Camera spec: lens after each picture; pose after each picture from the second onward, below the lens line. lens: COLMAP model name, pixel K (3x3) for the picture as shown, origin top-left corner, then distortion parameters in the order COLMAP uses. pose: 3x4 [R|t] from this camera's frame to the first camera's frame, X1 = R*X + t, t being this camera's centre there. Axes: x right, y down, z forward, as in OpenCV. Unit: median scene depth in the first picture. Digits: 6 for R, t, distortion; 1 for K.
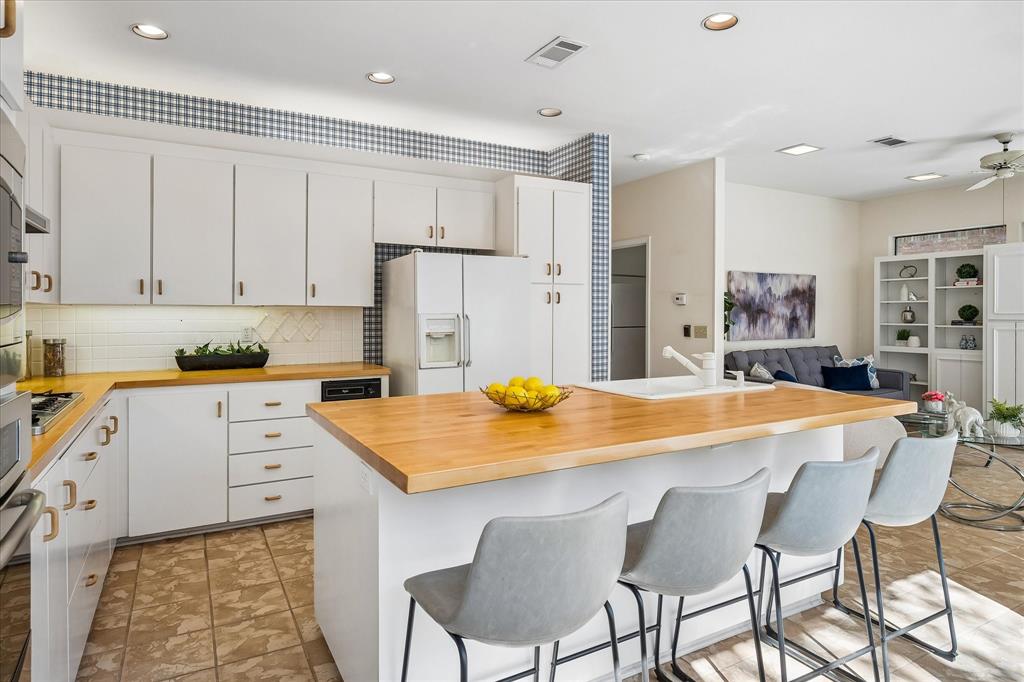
lens RADIAL K [[585.1, 0, 509.7], [0, 585.1, 314.2], [0, 0, 1]] dist [-0.001748, 0.000079]
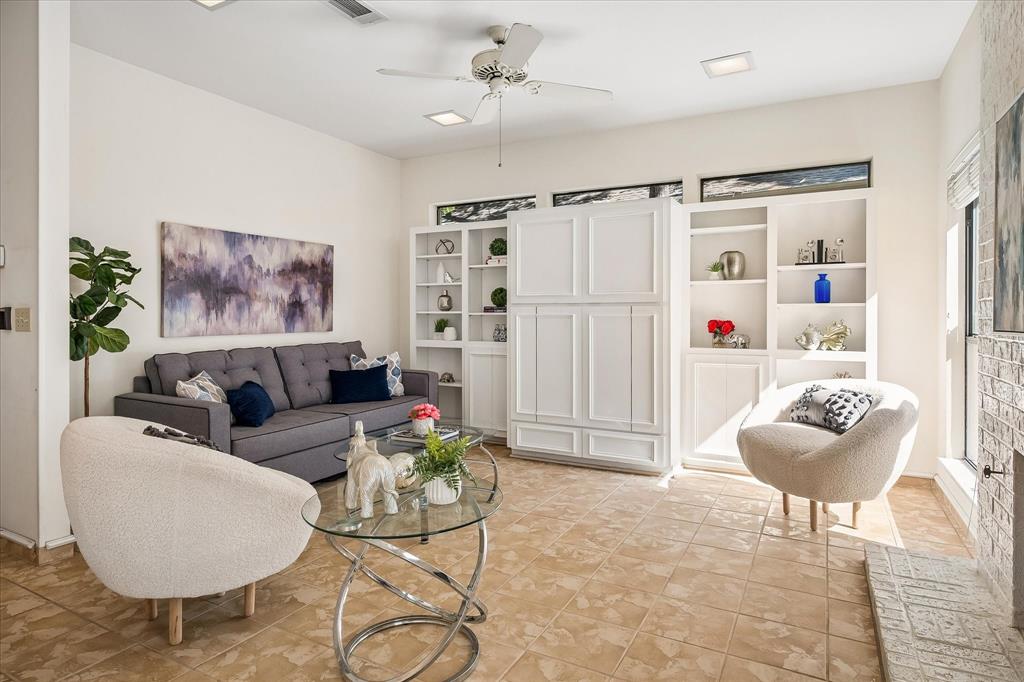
lens RADIAL K [[585.1, 0, 509.7], [0, 585.1, 314.2], [0, 0, 1]] dist [-0.001748, 0.000079]
pose [[0.843556, -0.000264, 0.537041, 0.340666], [0.000870, 0.999999, -0.000875, 0.021790], [-0.537041, 0.001205, 0.843555, 0.285309]]
